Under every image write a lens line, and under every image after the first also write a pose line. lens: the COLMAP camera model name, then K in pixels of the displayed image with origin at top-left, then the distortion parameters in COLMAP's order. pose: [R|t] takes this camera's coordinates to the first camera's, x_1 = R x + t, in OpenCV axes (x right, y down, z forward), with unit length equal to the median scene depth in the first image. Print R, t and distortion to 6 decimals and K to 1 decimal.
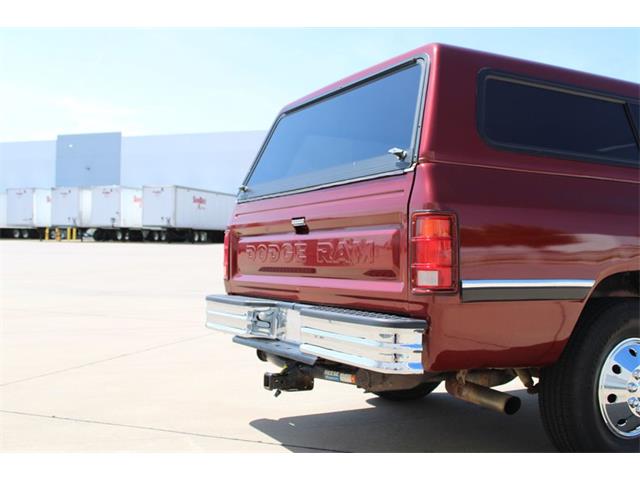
lens RADIAL K [[678.7, 0, 320.0], [0, 678.7, 240.0], [0, 0, 1]] dist [-0.128067, 0.145414]
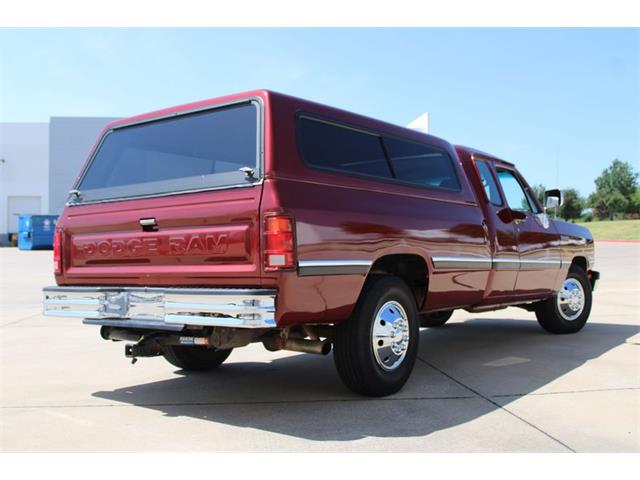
lens RADIAL K [[678.7, 0, 320.0], [0, 678.7, 240.0], [0, 0, 1]] dist [-0.128067, 0.145414]
pose [[0.904786, -0.011738, 0.425704, -0.317229], [0.012528, 0.999921, 0.000946, 0.011772], [-0.425682, 0.004478, 0.904862, -0.289913]]
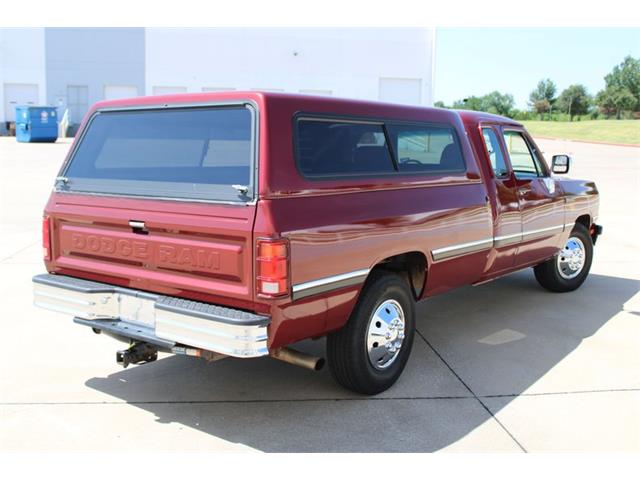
lens RADIAL K [[678.7, 0, 320.0], [0, 678.7, 240.0], [0, 0, 1]] dist [-0.128067, 0.145414]
pose [[0.906029, -0.056309, 0.419453, -0.278353], [-0.013094, 0.986905, 0.160769, -0.226300], [-0.423013, -0.151154, 0.893427, -0.227254]]
